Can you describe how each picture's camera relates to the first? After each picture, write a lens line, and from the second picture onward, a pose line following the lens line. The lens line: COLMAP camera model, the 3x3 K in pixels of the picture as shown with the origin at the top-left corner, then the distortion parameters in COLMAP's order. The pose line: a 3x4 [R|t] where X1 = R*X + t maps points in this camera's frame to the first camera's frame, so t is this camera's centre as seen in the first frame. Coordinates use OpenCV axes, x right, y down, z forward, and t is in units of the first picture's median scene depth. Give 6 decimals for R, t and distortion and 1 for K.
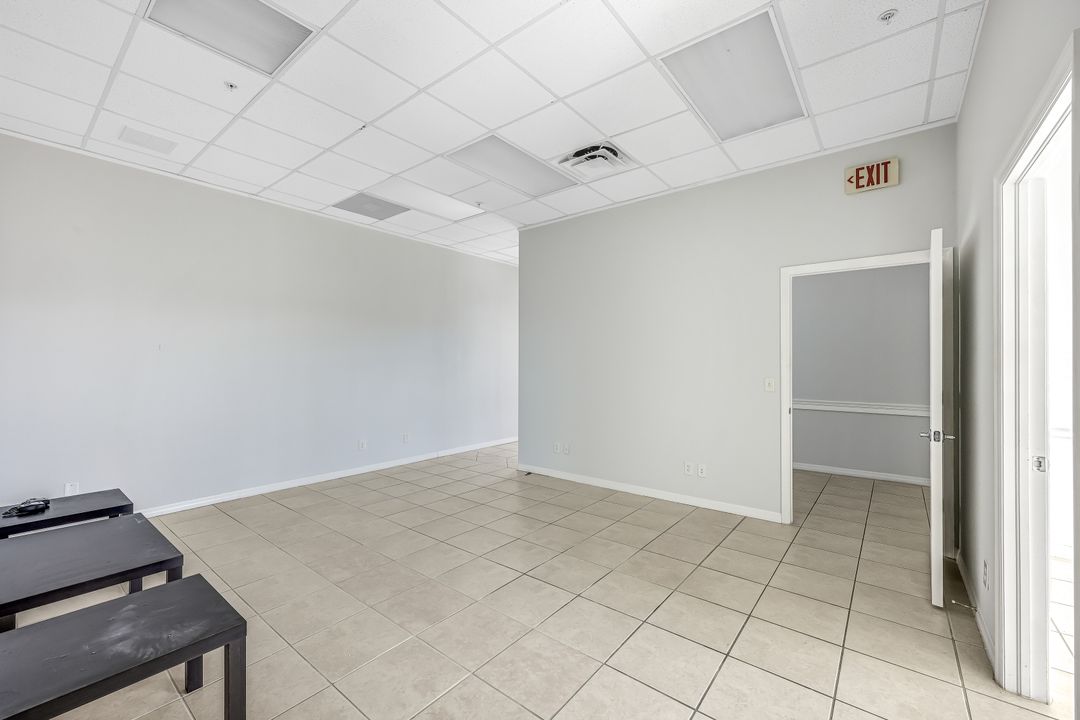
lens RADIAL K [[440.9, 0, 541.8], [0, 440.9, 358.9], [0, 0, 1]] dist [0.001641, 0.000094]
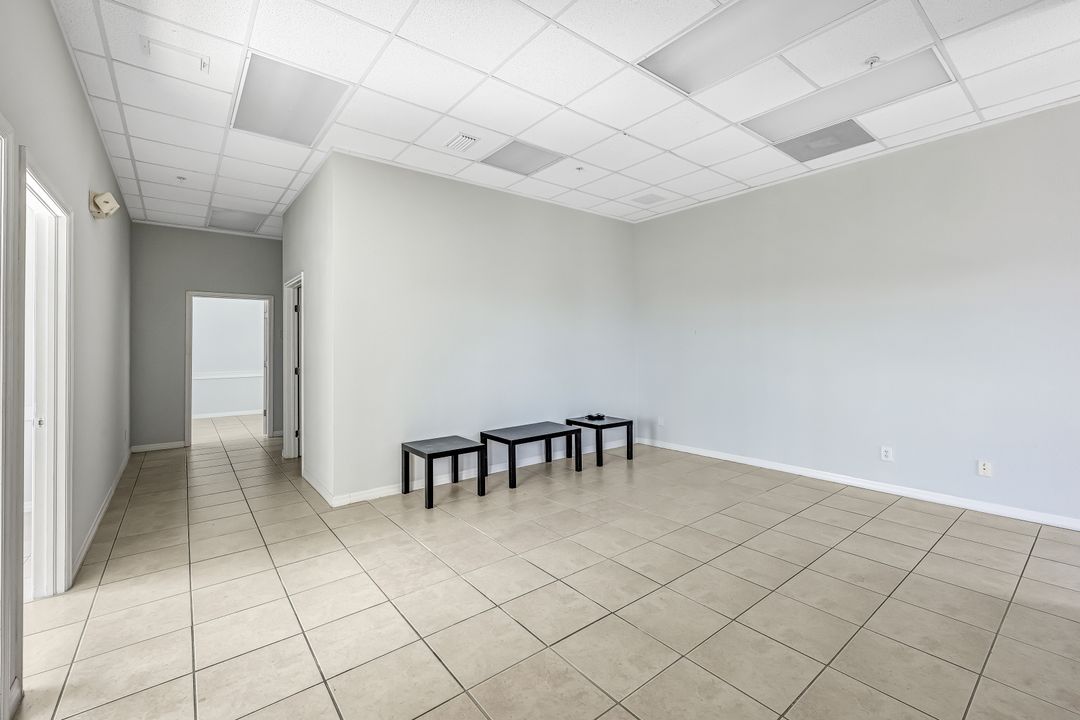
lens RADIAL K [[440.9, 0, 531.3], [0, 440.9, 343.8], [0, 0, 1]] dist [0.001641, 0.000094]
pose [[-0.221737, -0.003458, -0.975100, 0.809323], [0.021105, 0.999742, -0.008345, 0.011572], [0.974878, -0.022430, -0.221607, 1.097536]]
